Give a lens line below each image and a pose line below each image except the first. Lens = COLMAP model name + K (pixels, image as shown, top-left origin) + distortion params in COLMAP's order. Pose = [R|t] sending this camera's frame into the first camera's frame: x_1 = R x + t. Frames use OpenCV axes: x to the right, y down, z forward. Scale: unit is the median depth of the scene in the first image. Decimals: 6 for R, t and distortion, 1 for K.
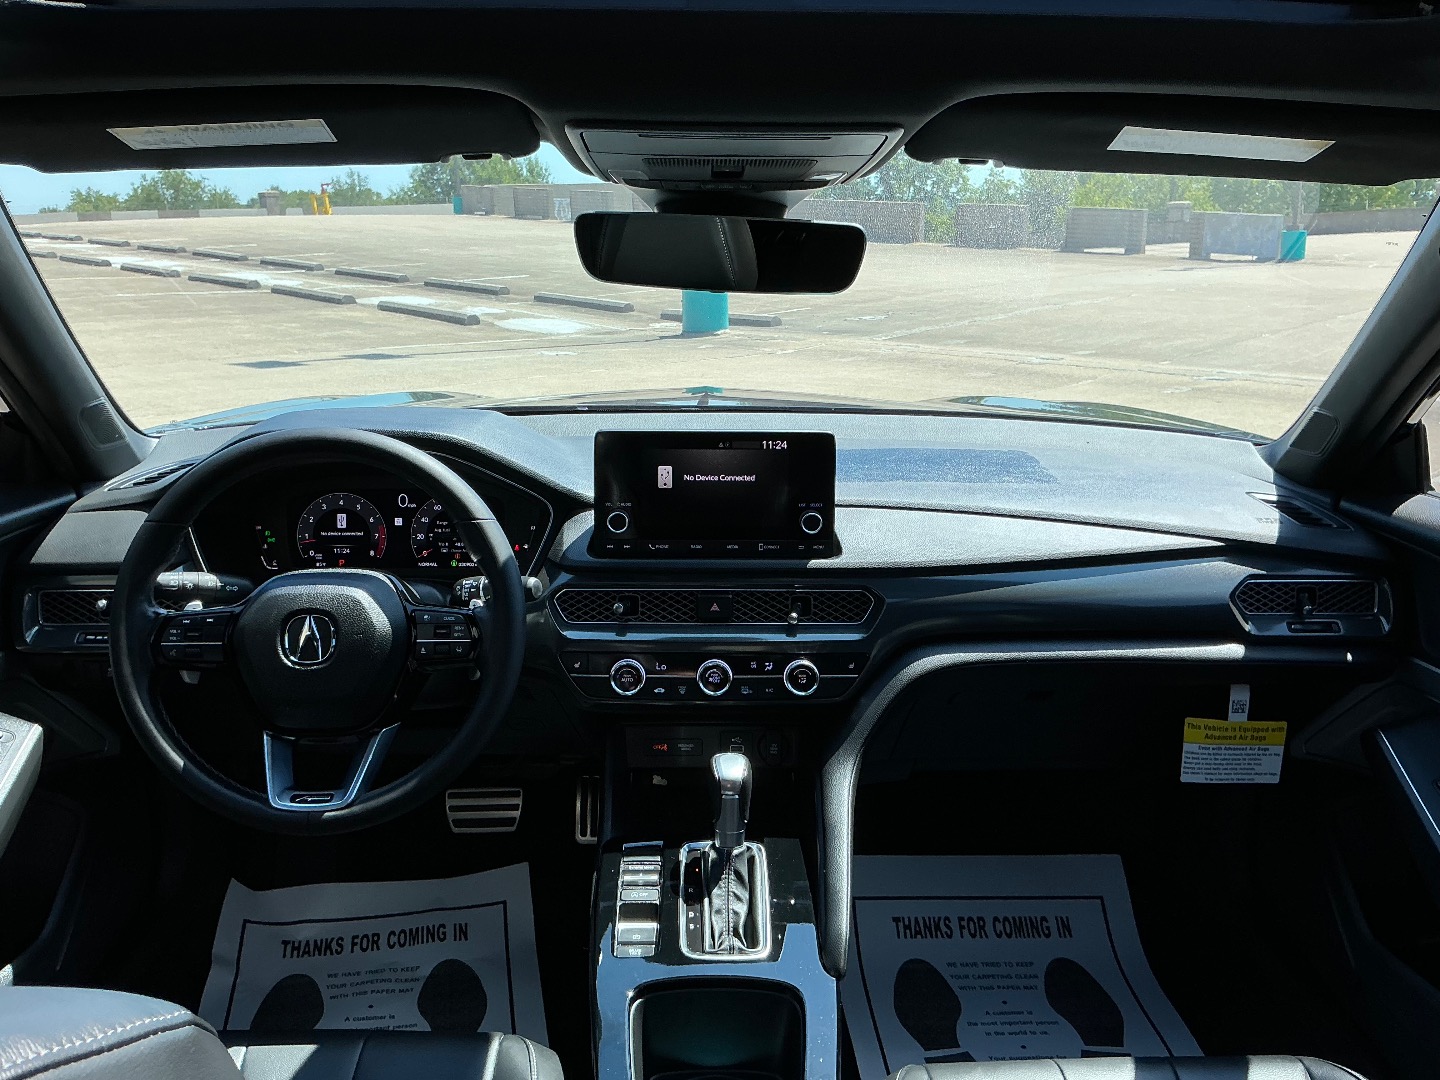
lens RADIAL K [[1225.0, 0, 720.0], [0, 1225.0, 540.0], [0, 0, 1]] dist [0.189712, -0.400953]
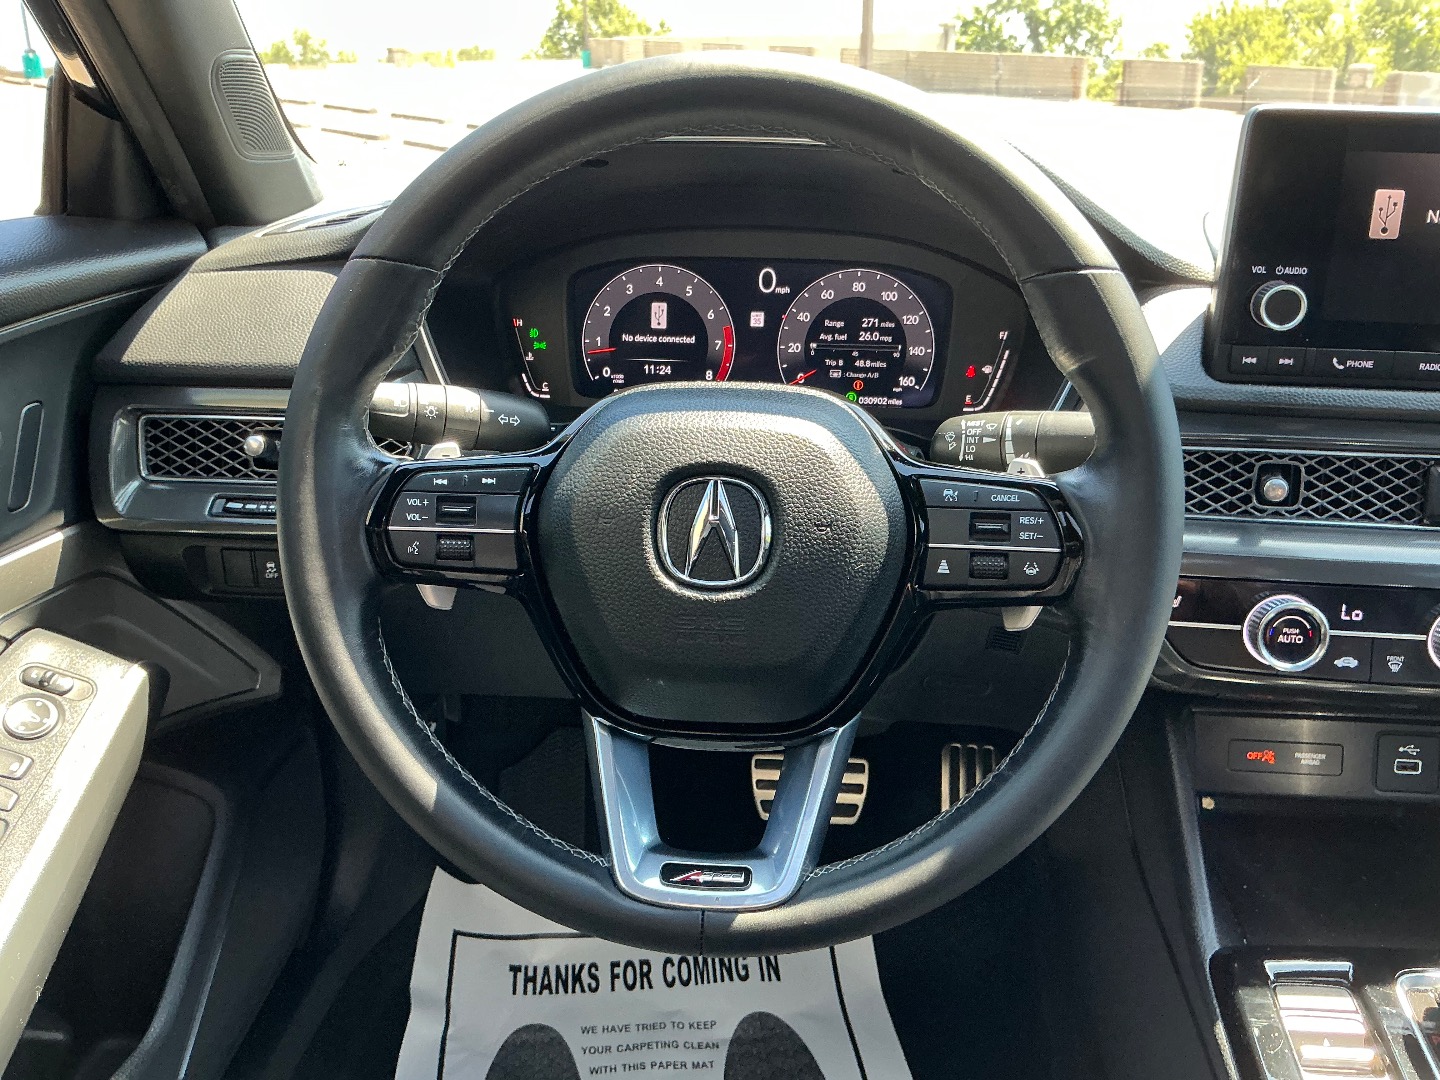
lens RADIAL K [[1225.0, 0, 720.0], [0, 1225.0, 540.0], [0, 0, 1]] dist [0.189712, -0.400953]
pose [[0.995604, 0.040065, -0.084659, -0.247324], [-0.031765, 0.994758, 0.097203, 0.033616], [0.088109, -0.094086, 0.991657, 0.481242]]
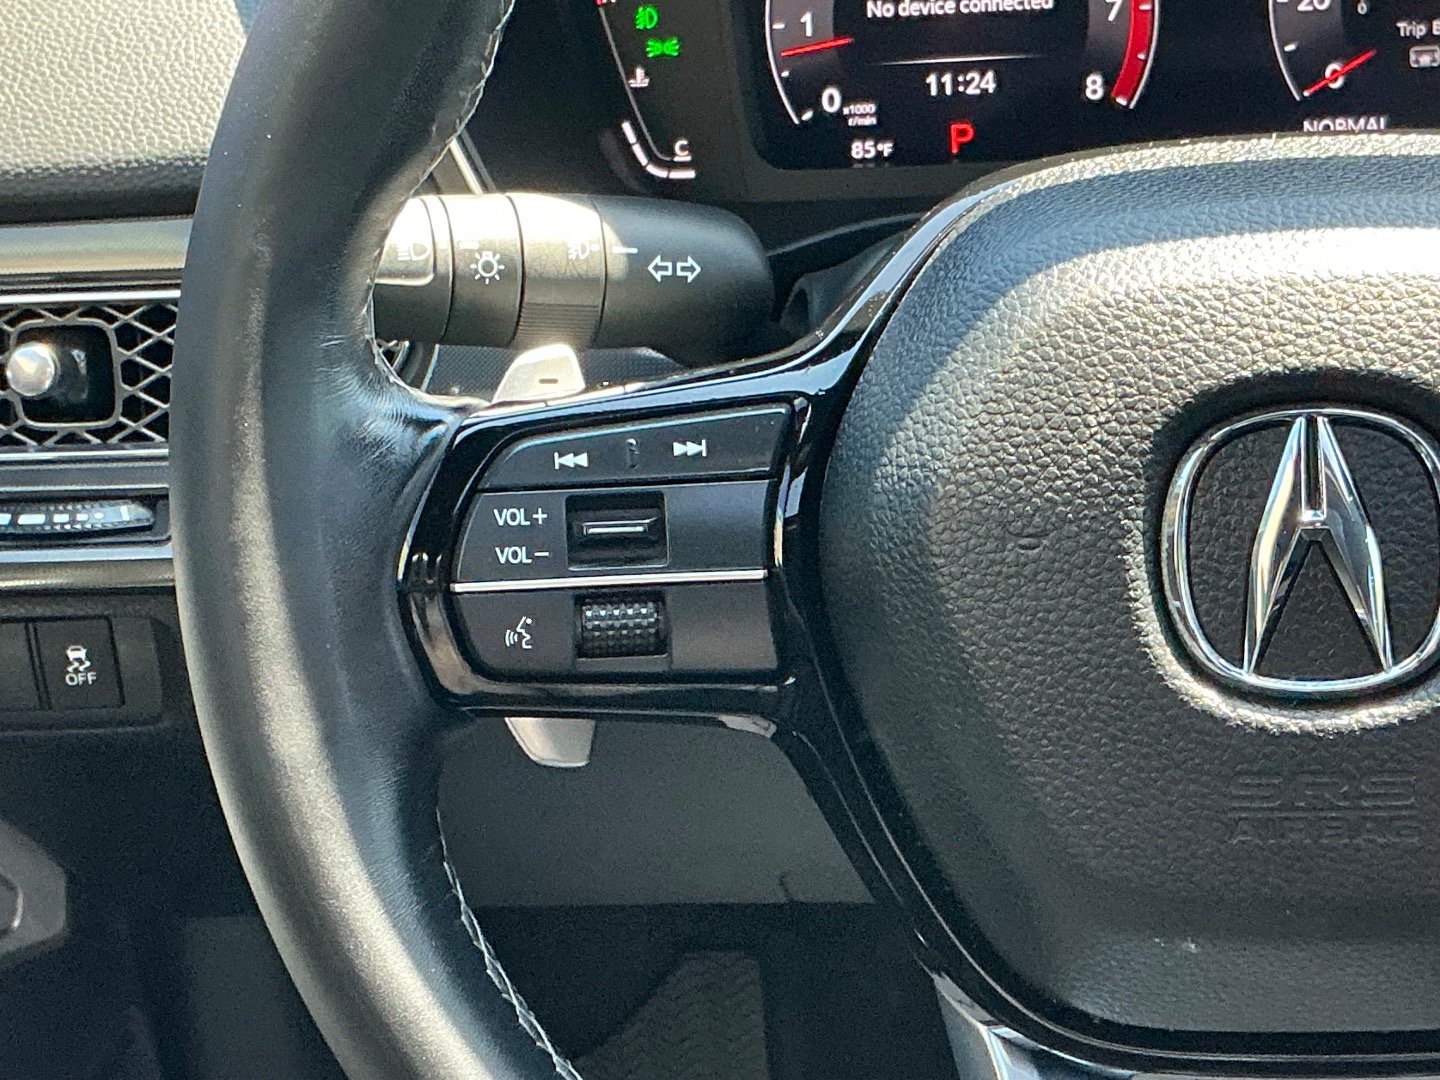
lens RADIAL K [[2949.5, 0, 720.0], [0, 2949.5, 540.0], [0, 0, 1]] dist [0.154188, -0.091819]
pose [[0.989560, -0.024233, -0.142073, -0.300058], [0.044275, 0.989210, 0.139656, 0.014996], [0.137155, -0.144489, 0.979955, 0.504518]]
